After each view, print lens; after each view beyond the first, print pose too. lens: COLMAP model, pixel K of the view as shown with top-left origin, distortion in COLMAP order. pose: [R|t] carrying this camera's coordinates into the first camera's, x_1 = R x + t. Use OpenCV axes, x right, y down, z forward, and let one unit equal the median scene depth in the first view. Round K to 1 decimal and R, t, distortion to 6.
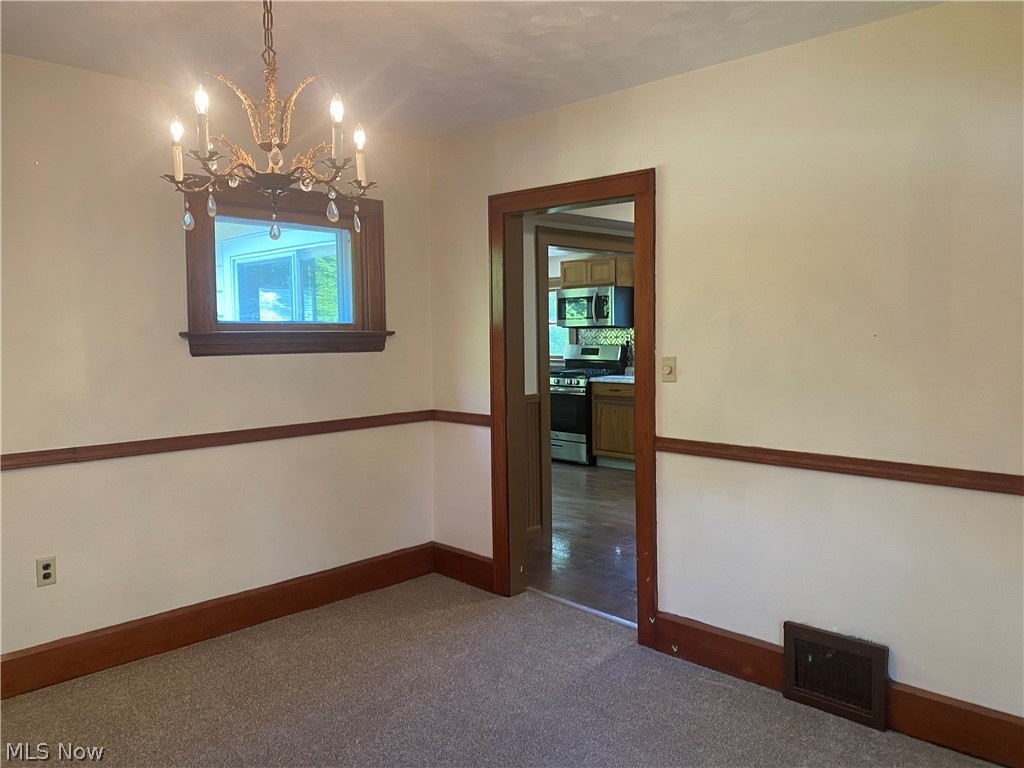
lens RADIAL K [[783.8, 0, 510.9], [0, 783.8, 382.2], [0, 0, 1]] dist [0.034960, -0.017247]
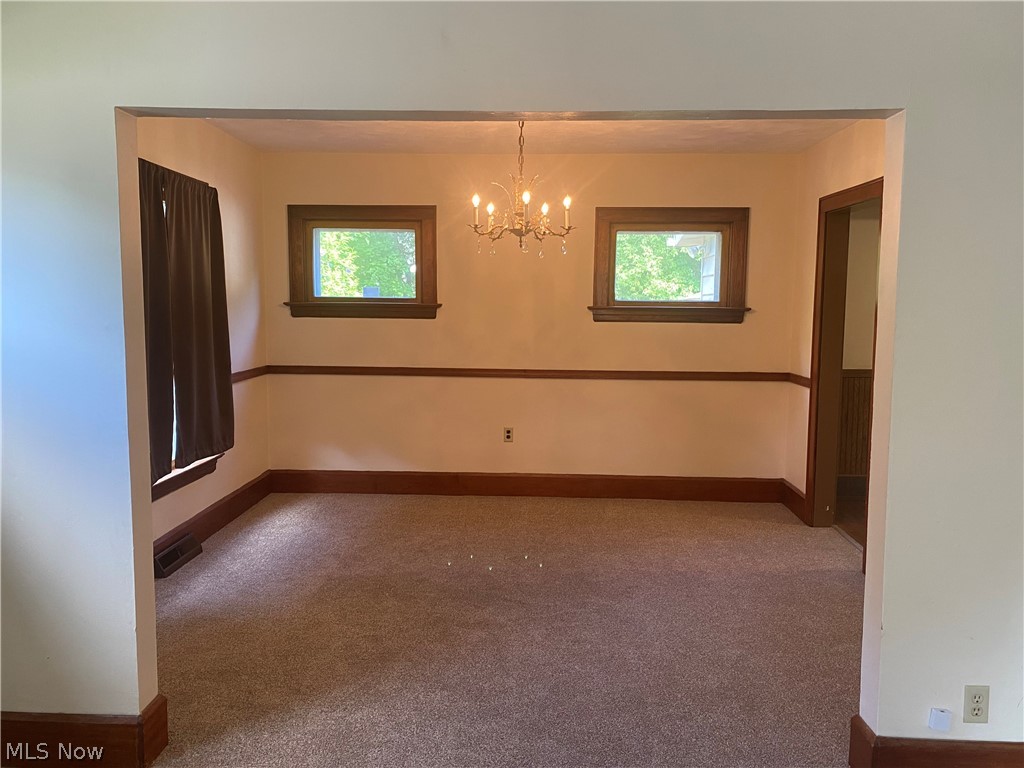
lens RADIAL K [[783.8, 0, 509.0], [0, 783.8, 386.7], [0, 0, 1]] dist [0.034960, -0.017247]
pose [[0.669978, 0.090901, -0.736795, 0.590008], [-0.063886, 0.995853, 0.064770, 0.006272], [0.739627, 0.003676, 0.673007, -0.184020]]
